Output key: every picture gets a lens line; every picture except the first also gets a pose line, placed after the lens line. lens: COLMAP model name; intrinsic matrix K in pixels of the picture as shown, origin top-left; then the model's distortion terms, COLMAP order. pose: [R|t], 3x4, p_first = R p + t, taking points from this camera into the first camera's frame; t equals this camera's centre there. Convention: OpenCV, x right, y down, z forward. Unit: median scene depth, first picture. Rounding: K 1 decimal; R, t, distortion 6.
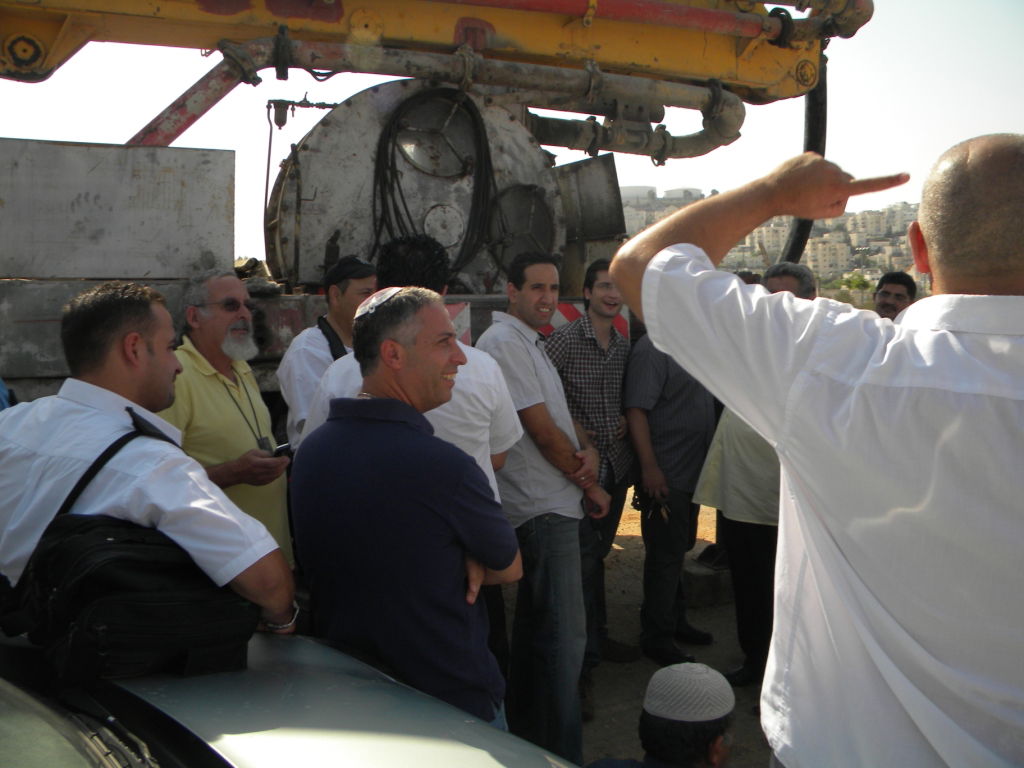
lens RADIAL K [[859.3, 0, 500.9], [0, 859.3, 362.4], [0, 0, 1]] dist [-0.192196, 0.172073]
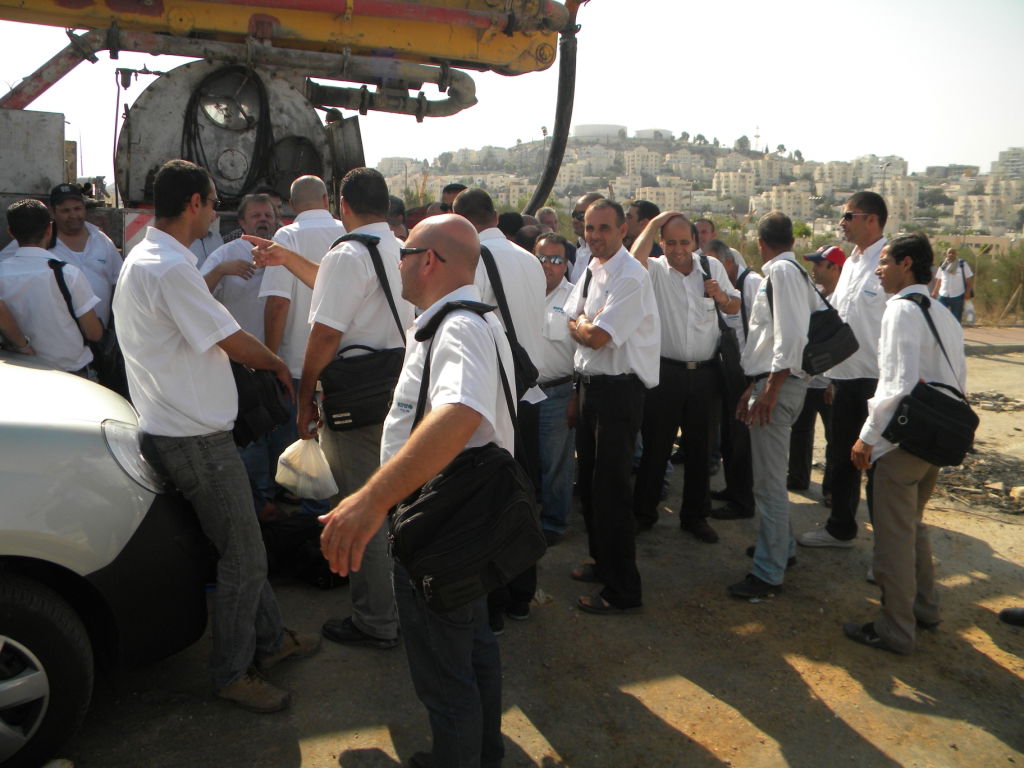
lens RADIAL K [[859.3, 0, 508.8], [0, 859.3, 365.5], [0, 0, 1]] dist [-0.192196, 0.172073]
pose [[0.997993, 0.035736, 0.052281, 0.306471], [-0.039797, 0.996094, 0.078818, 0.044012], [-0.049261, -0.080740, 0.995517, -0.412676]]
